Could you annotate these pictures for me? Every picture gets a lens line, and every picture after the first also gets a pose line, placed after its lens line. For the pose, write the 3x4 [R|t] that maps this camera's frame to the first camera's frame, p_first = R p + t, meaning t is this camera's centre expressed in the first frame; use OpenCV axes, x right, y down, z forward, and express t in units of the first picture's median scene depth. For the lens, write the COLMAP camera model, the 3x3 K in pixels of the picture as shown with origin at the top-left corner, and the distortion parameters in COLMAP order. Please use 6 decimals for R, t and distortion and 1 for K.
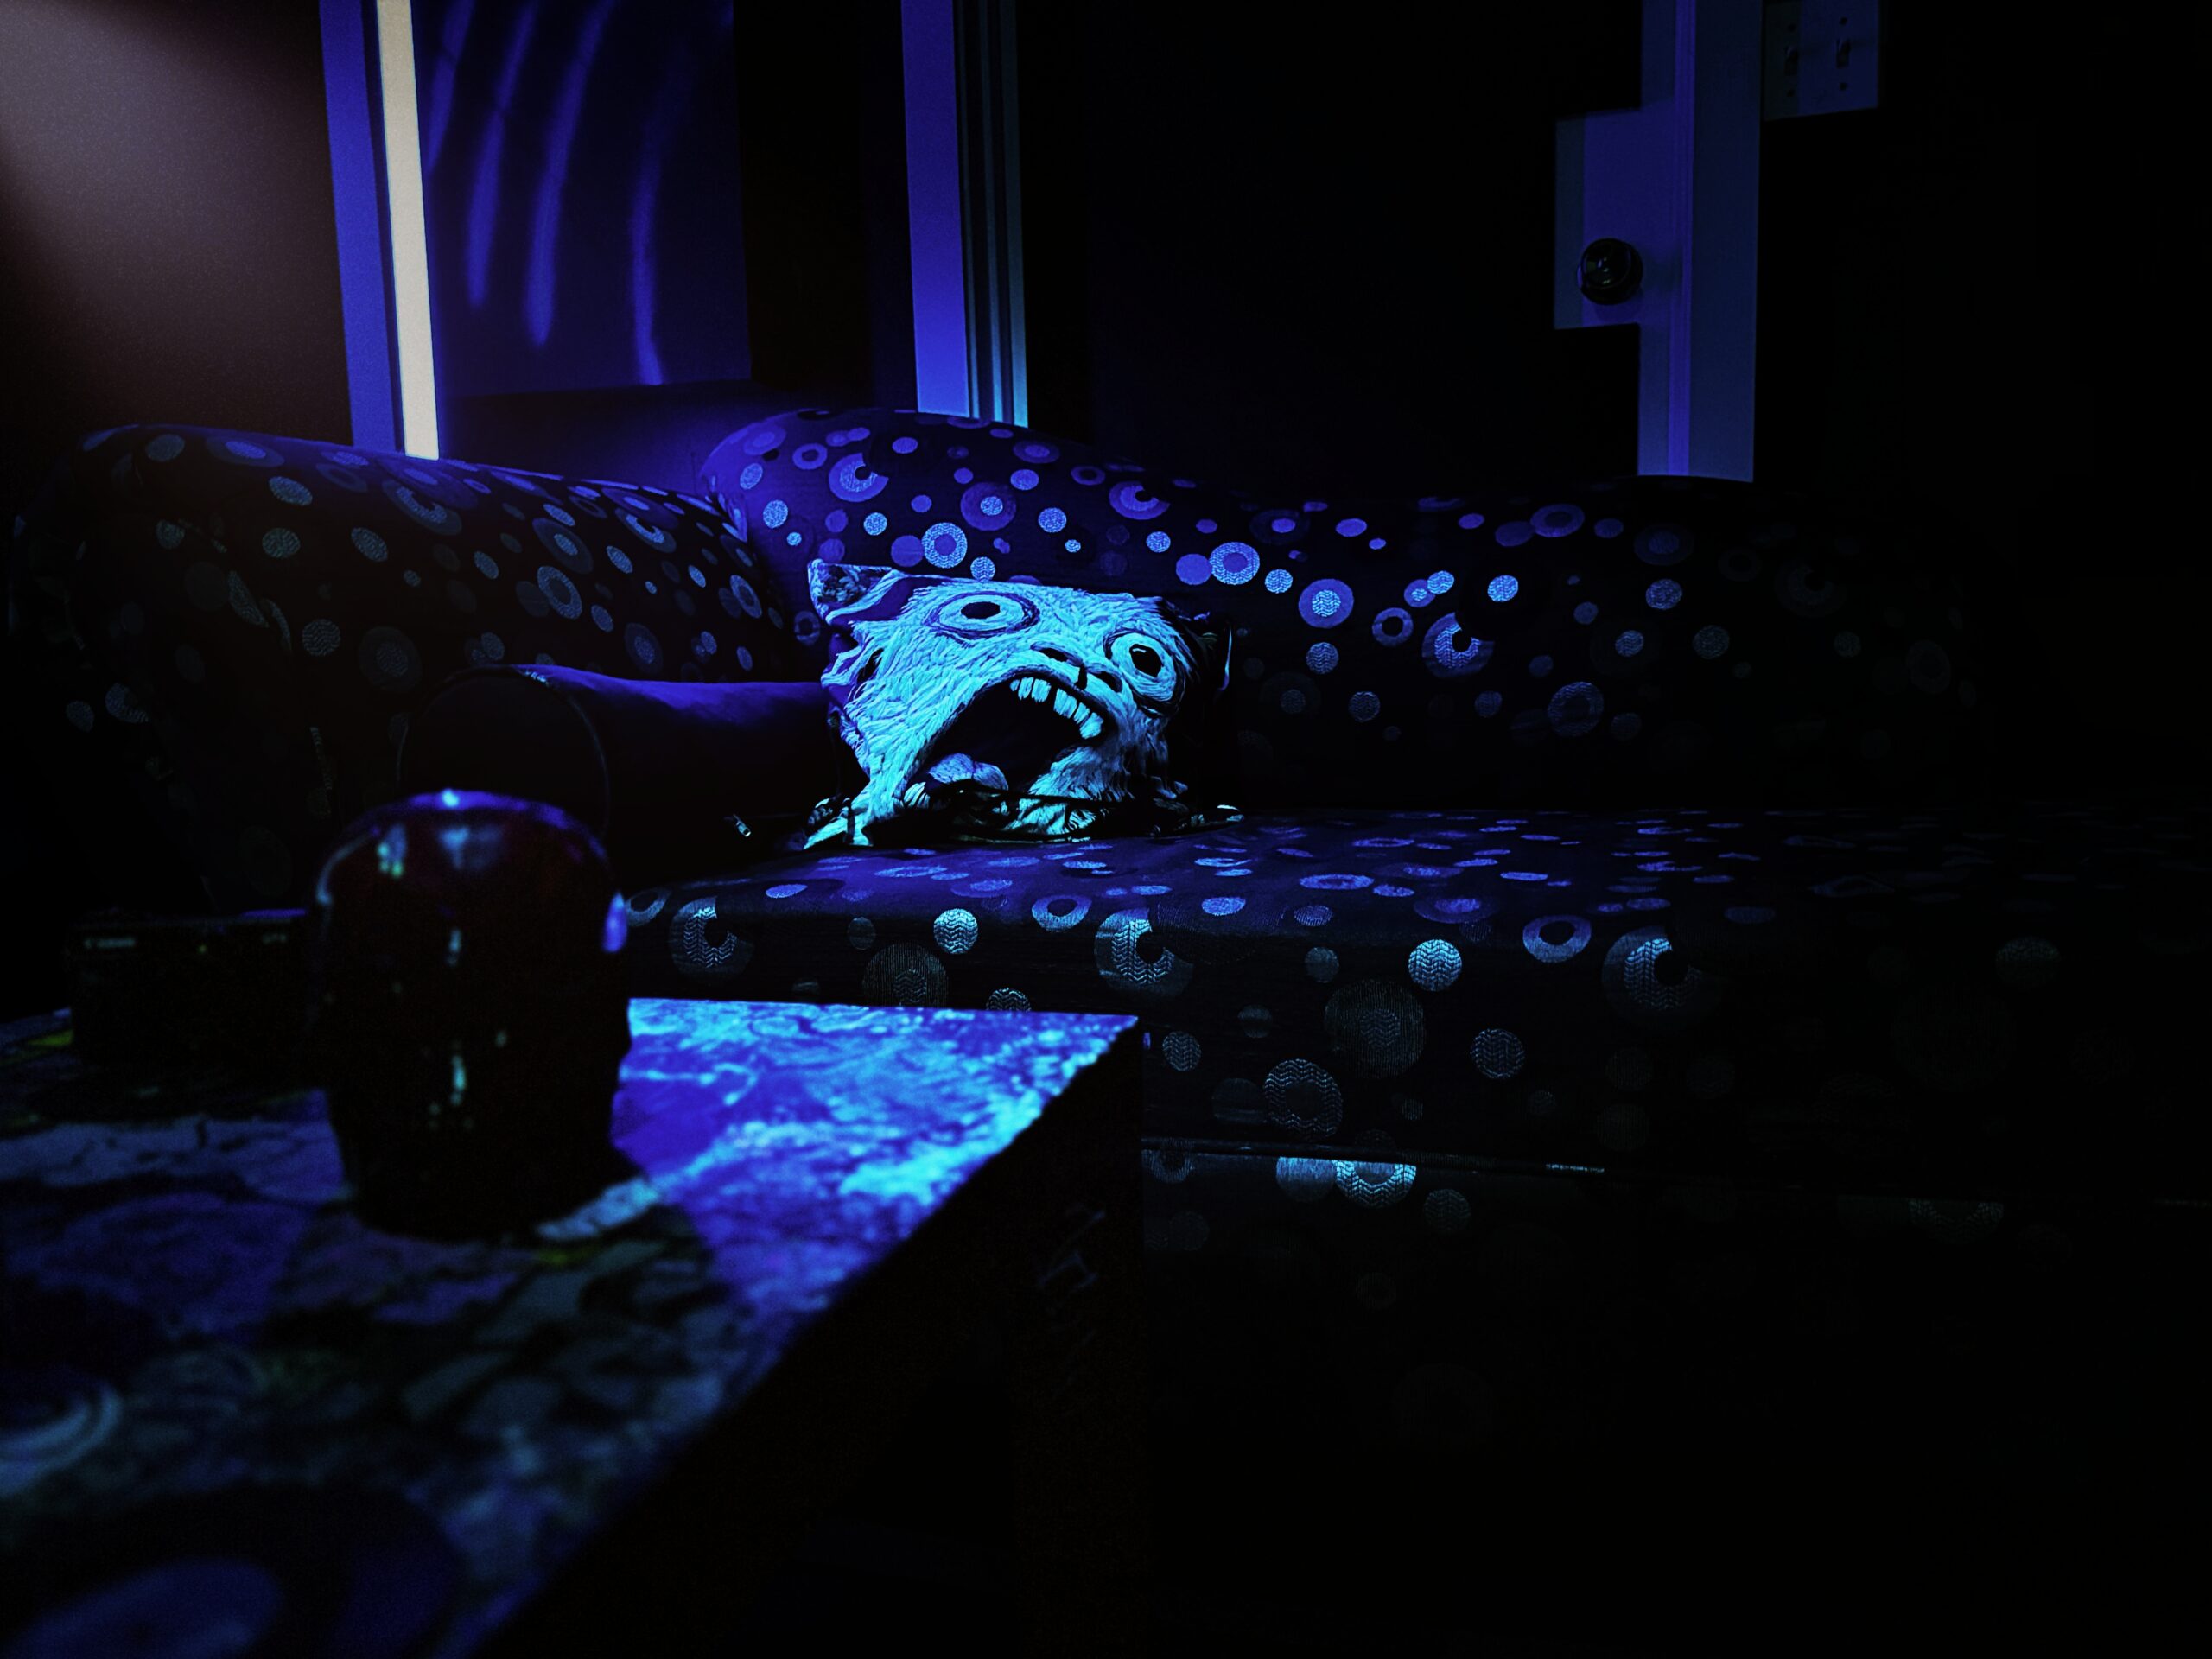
lens RADIAL K [[1531.2, 0, 1107.2], [0, 1531.2, 749.7], [0, 0, 1]] dist [0.127670, -0.191453]
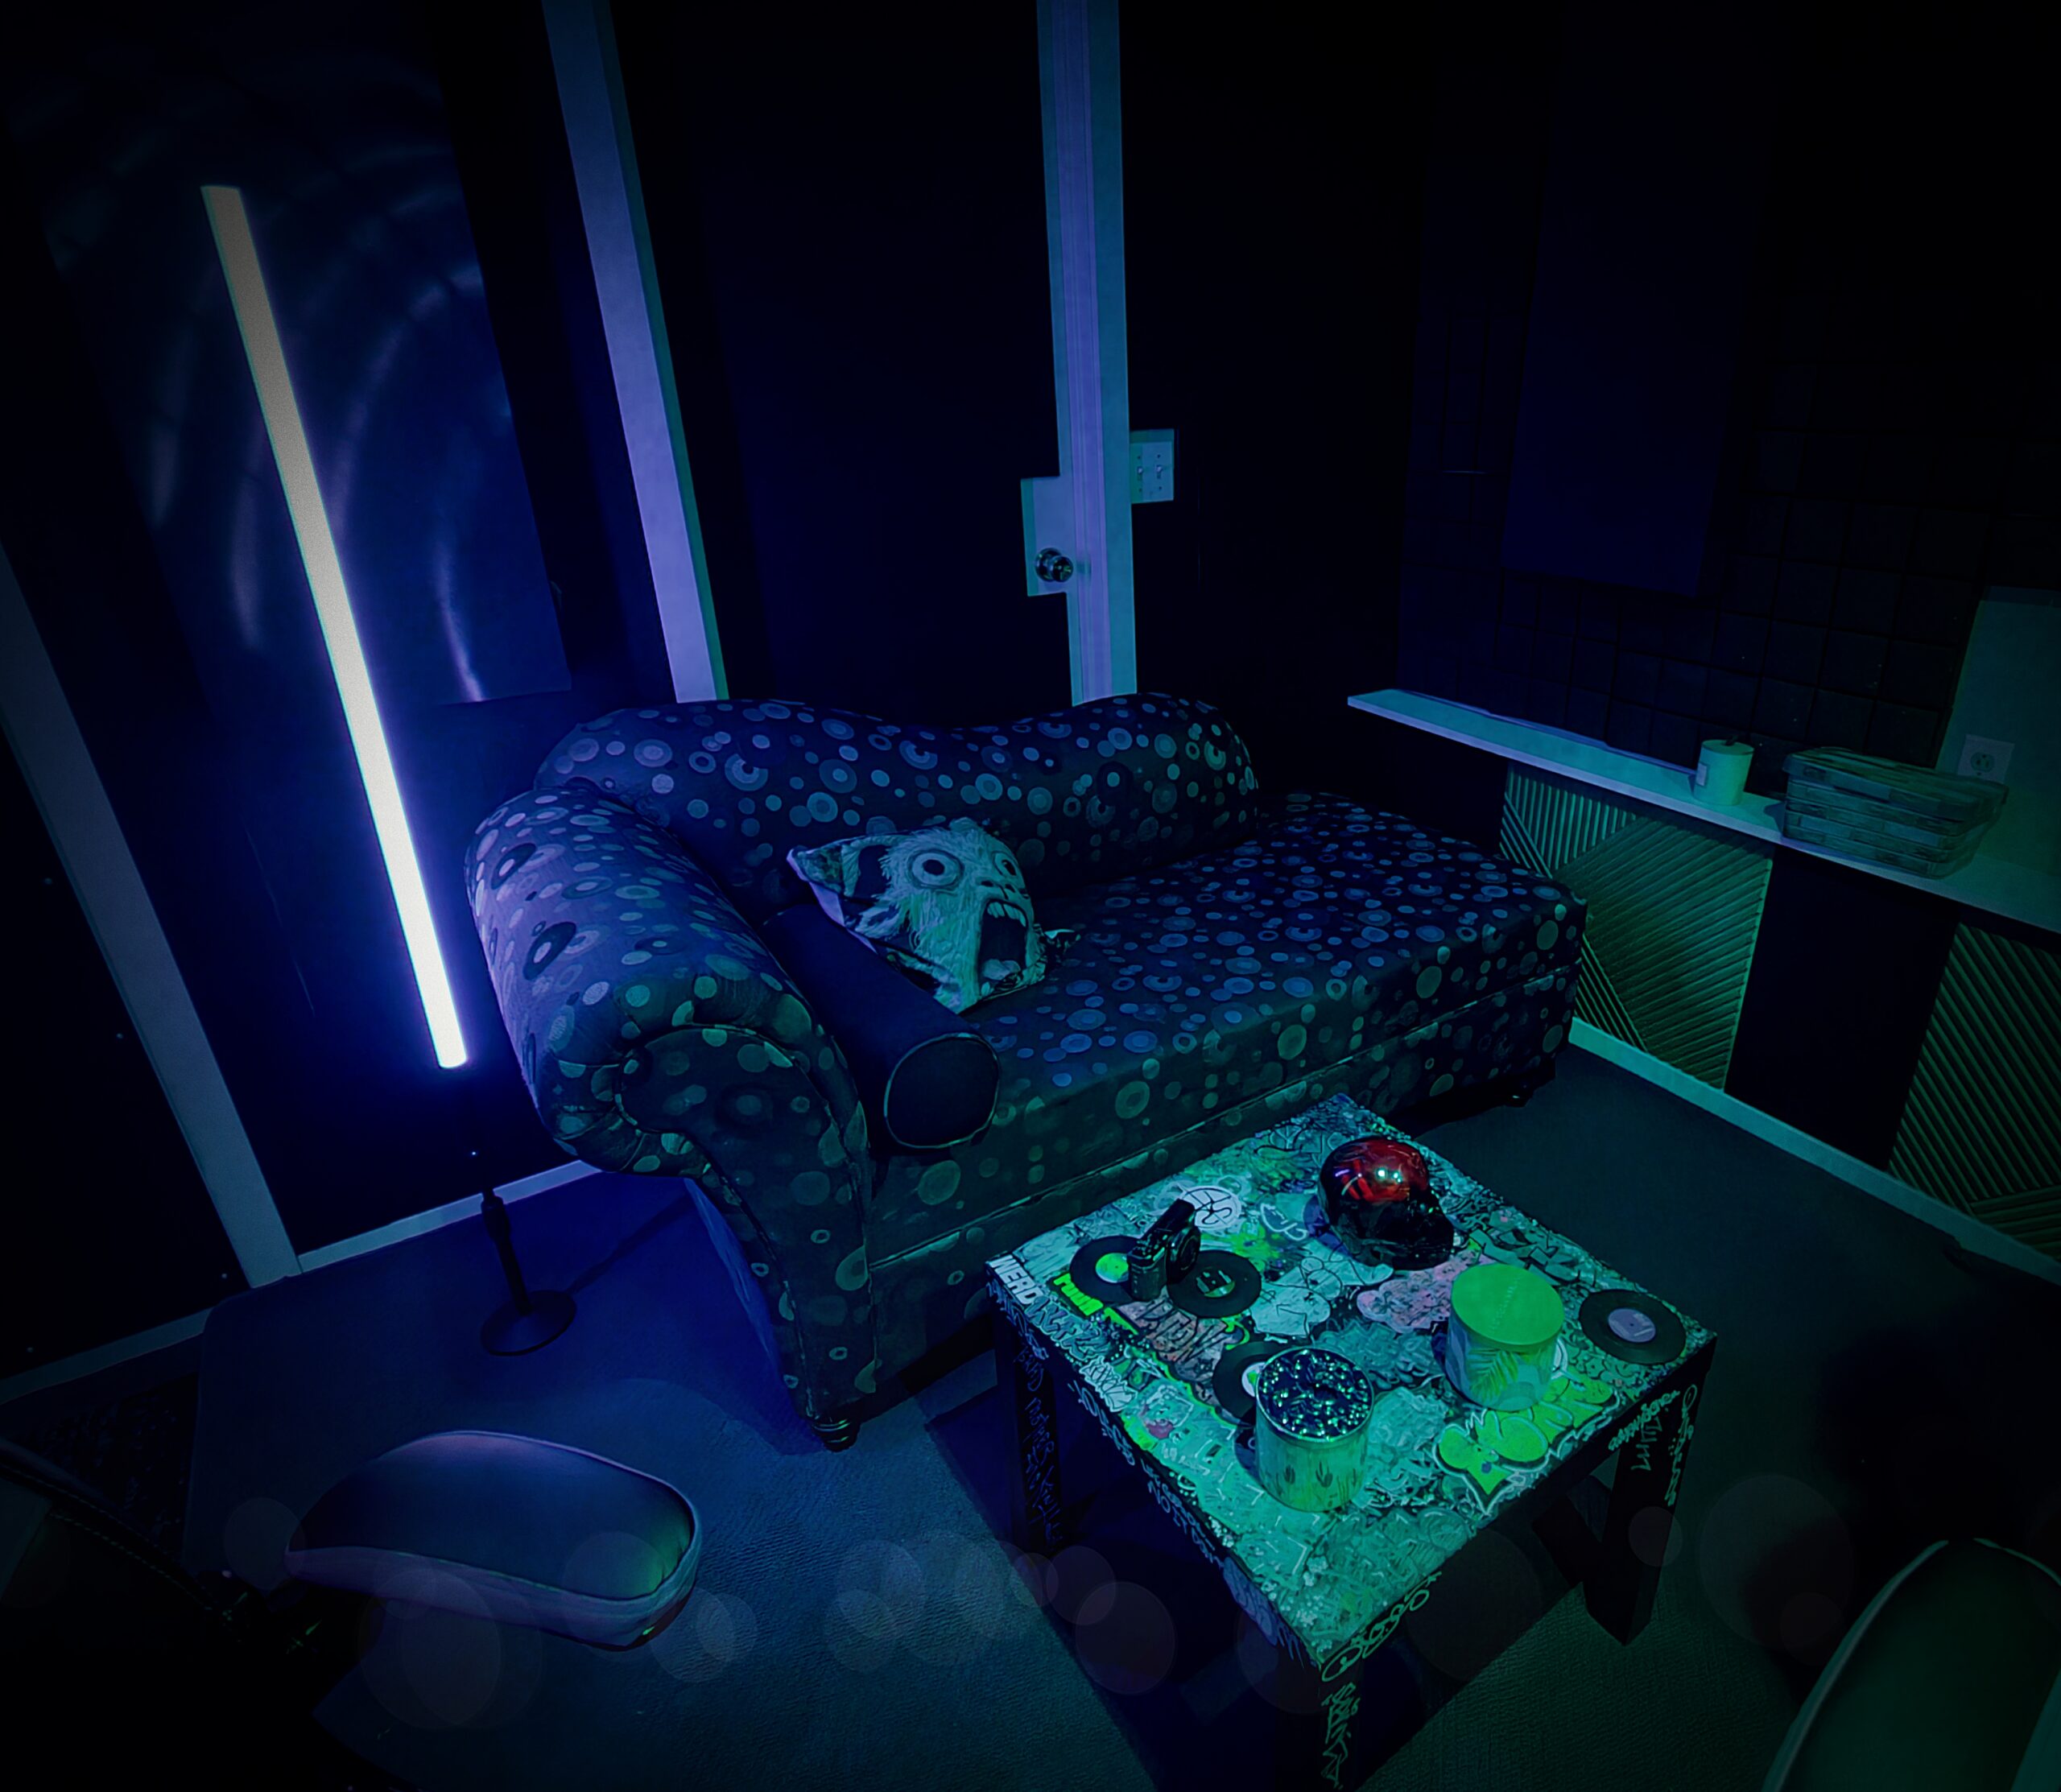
lens RADIAL K [[1167.7, 0, 1032.4], [0, 1167.7, 860.3], [0, 0, 1]] dist [-0.097827, -0.000042]
pose [[0.662015, -0.302900, 0.685556, -0.855806], [0.075642, 0.937028, 0.340964, -0.506317], [-0.745663, -0.173867, 0.643239, 0.055877]]
